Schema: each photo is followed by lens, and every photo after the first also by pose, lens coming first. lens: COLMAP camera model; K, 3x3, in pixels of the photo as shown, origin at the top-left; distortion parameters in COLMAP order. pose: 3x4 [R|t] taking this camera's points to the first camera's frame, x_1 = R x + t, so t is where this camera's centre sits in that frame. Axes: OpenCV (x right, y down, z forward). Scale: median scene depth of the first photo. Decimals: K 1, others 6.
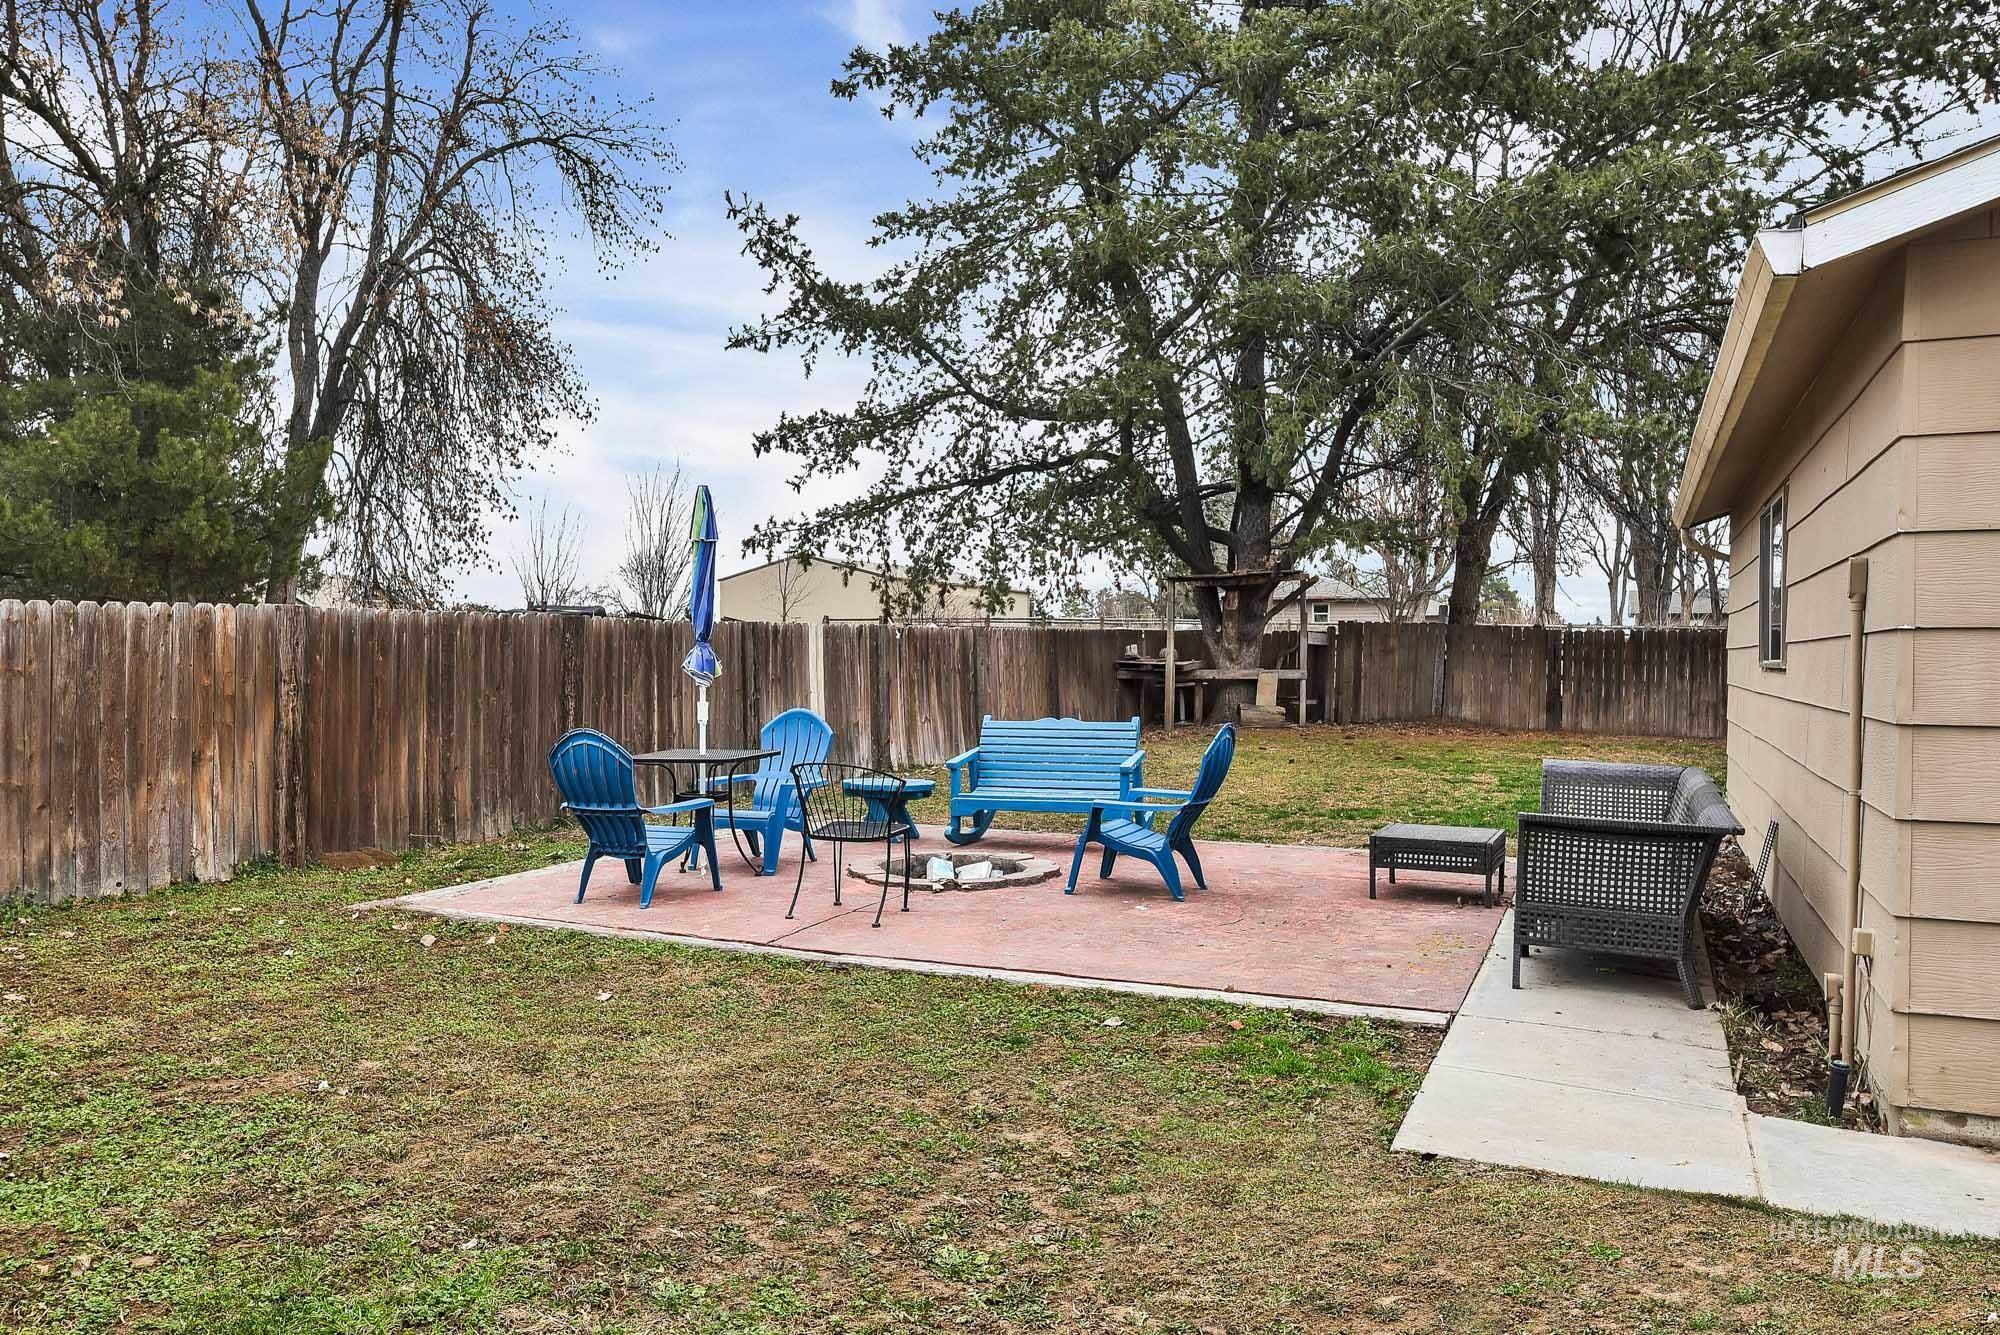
lens RADIAL K [[1417.5, 0, 996.8], [0, 1417.5, 666.4], [0, 0, 1]] dist [-0.003696, -0.000864]
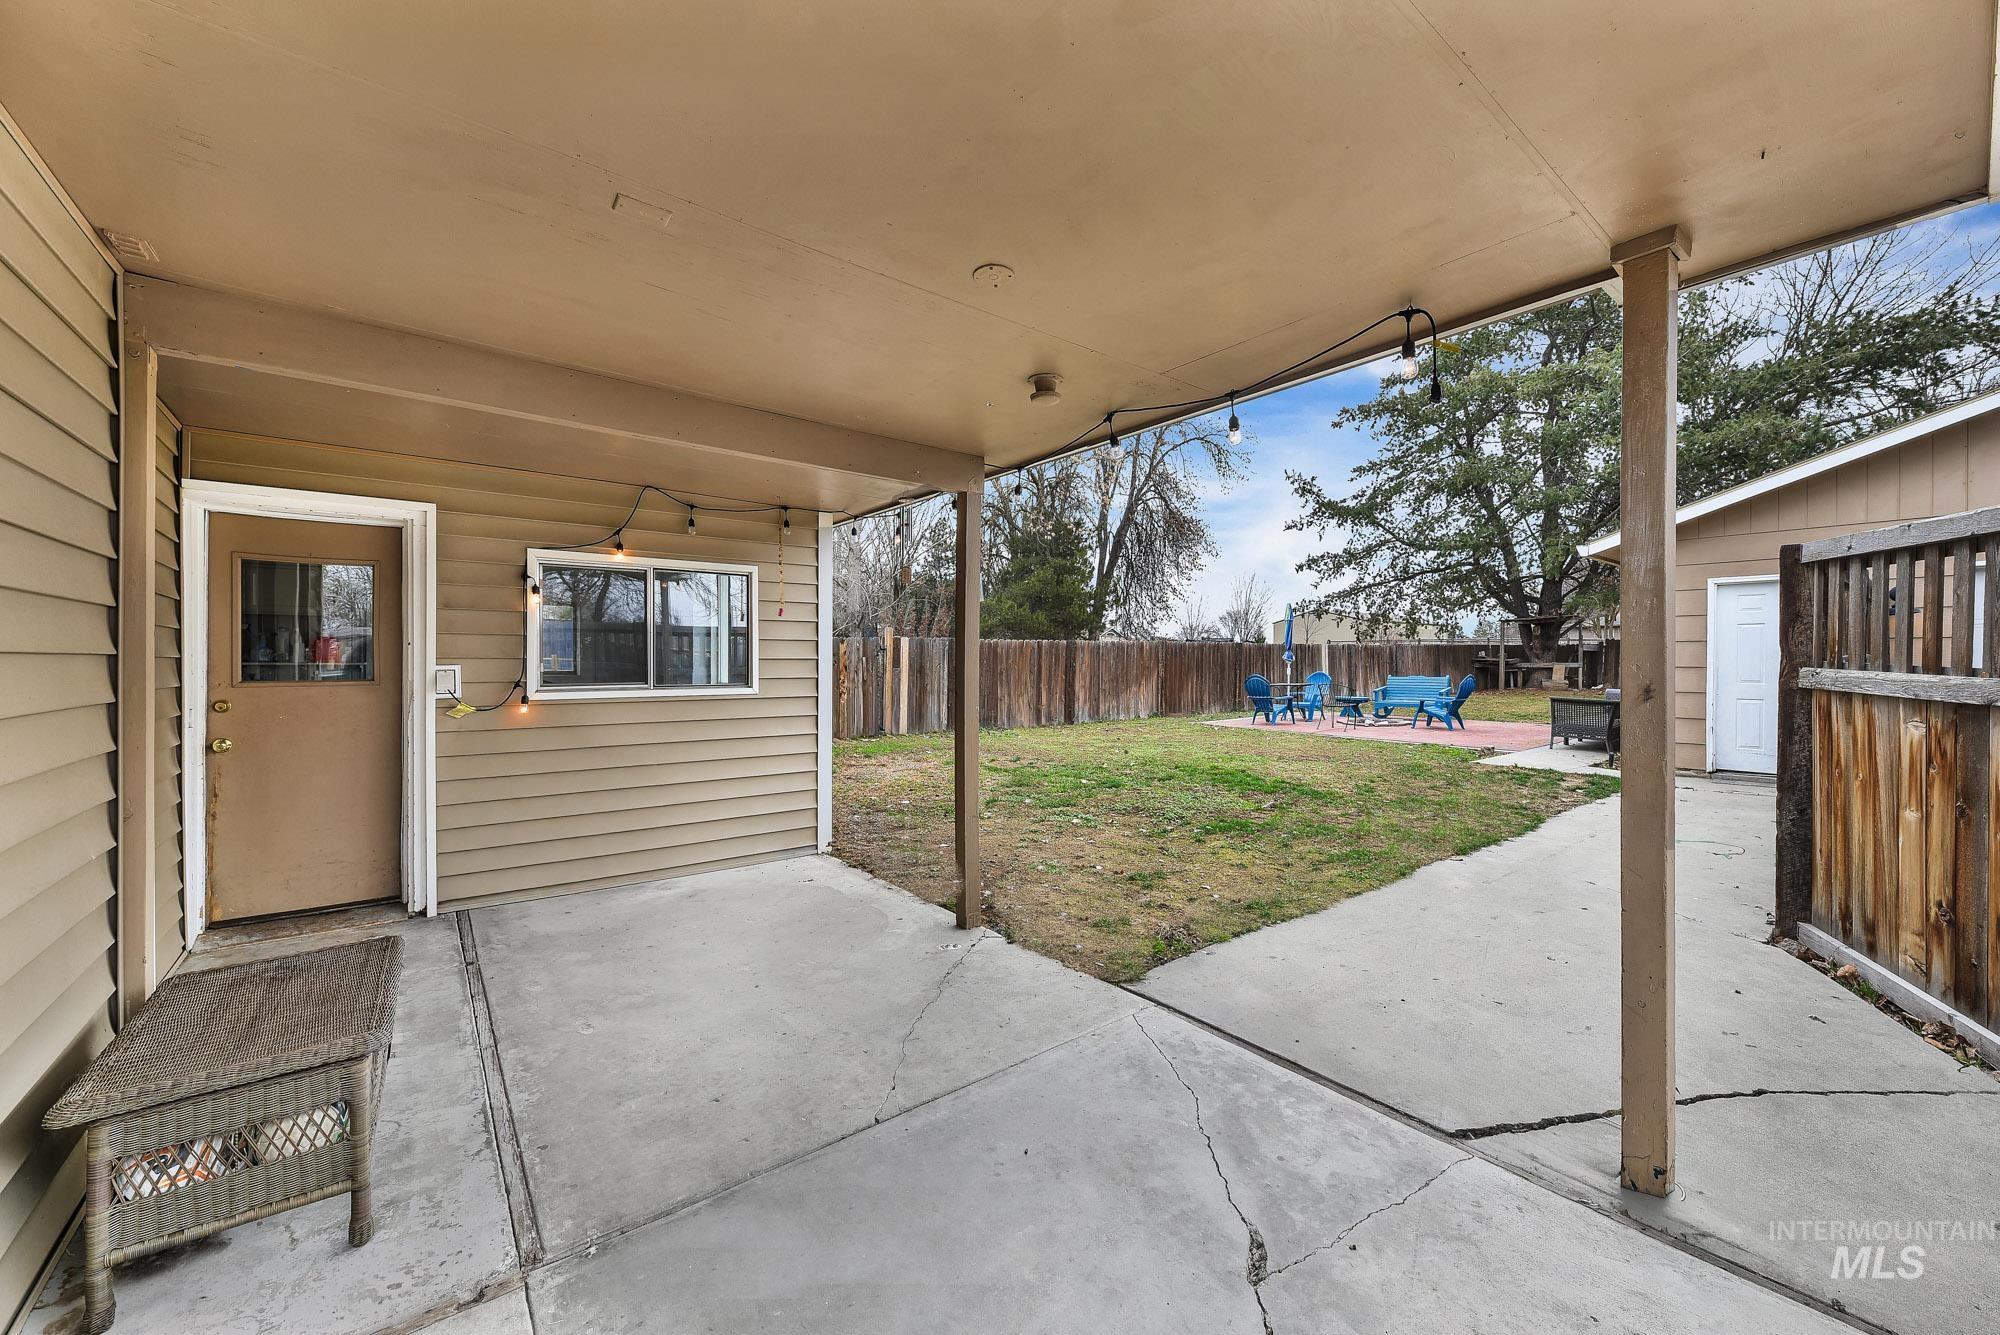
lens RADIAL K [[797.4, 0, 983.3], [0, 797.4, 661.6], [0, 0, 1]] dist [0.015466, -0.000081]
pose [[0.863888, -0.001931, -0.503680, 0.051919], [-0.002437, 0.999965, -0.008013, 0.011494], [0.503678, 0.008150, 0.863853, -0.432270]]
